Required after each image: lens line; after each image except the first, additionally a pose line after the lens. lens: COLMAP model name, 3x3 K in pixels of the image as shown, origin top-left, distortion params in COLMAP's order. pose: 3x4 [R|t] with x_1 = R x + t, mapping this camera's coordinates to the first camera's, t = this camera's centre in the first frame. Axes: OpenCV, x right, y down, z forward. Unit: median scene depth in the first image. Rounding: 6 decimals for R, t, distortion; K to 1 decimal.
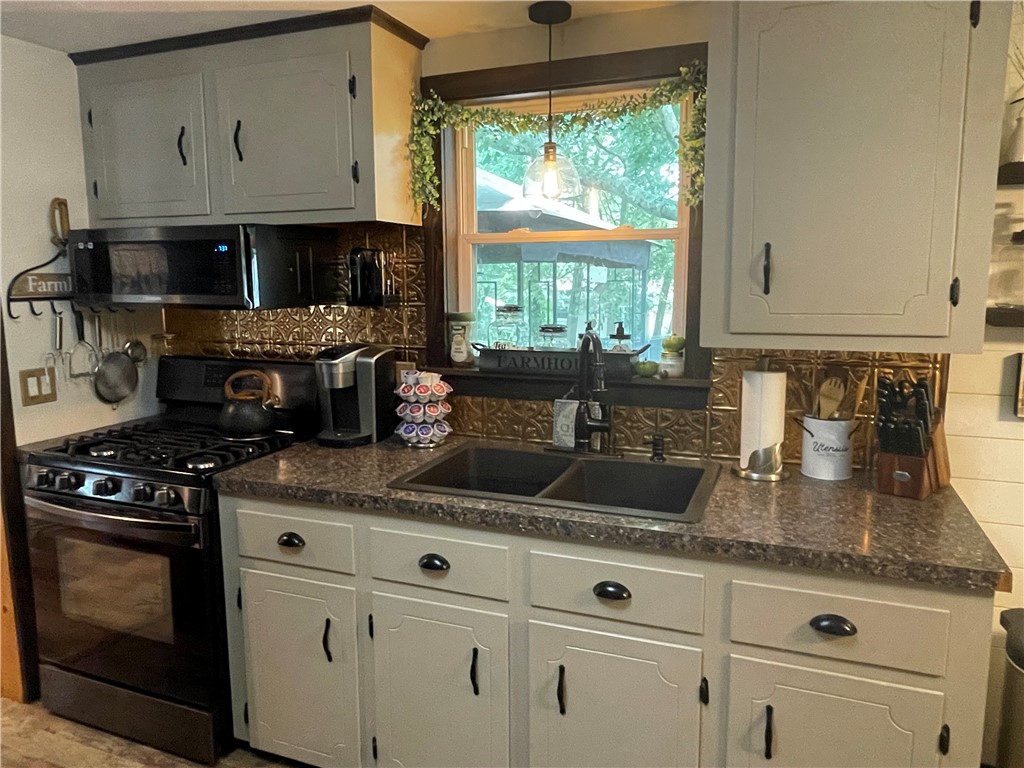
lens RADIAL K [[728.1, 0, 512.0], [0, 728.1, 384.0], [0, 0, 1]] dist [0.004375, 0.002164]
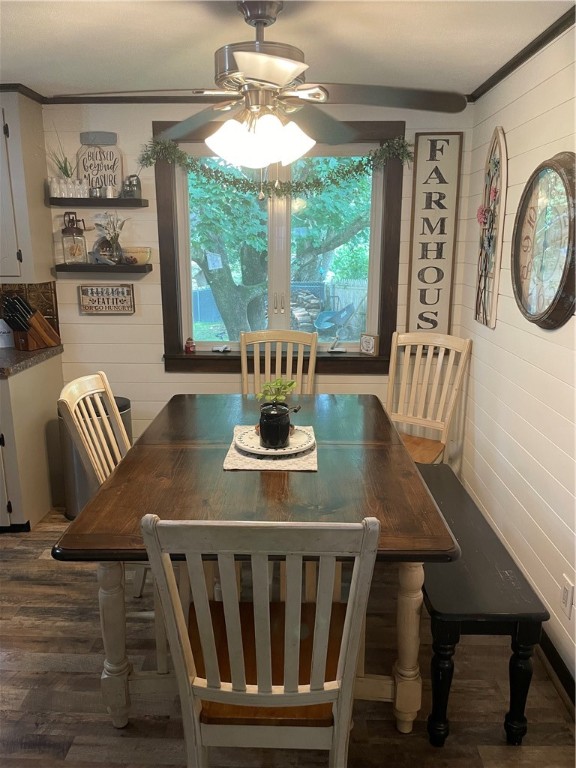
lens RADIAL K [[598.0, 0, 288.0], [0, 598.0, 384.0], [0, 0, 1]] dist [0.128678, -0.182580]
pose [[0.937692, -0.075008, 0.339276, 0.489736], [0.045750, 0.994573, 0.093440, 0.091684], [-0.344443, -0.072096, 0.936035, -0.760143]]
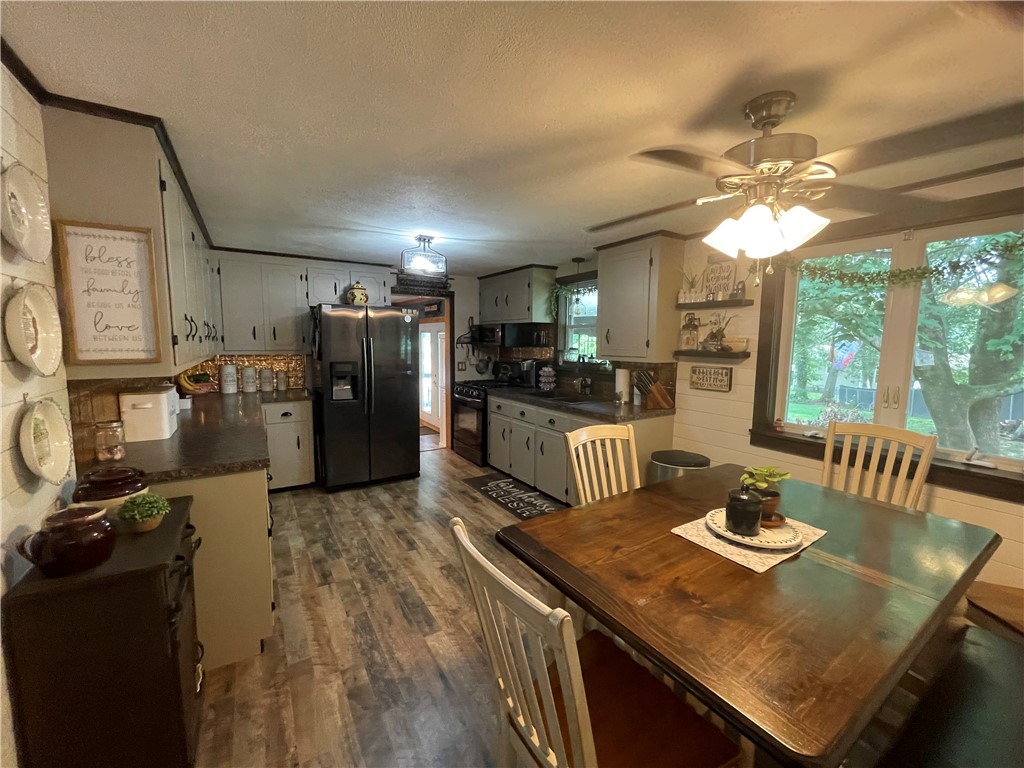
lens RADIAL K [[414.8, 0, 510.2], [0, 414.8, 383.4], [0, 0, 1]] dist [-0.000125, -0.000001]
pose [[0.813676, 0.072059, -0.576836, 0.823166], [-0.095512, 0.995374, -0.010384, 0.092135], [0.573419, 0.063544, 0.816794, -0.617334]]
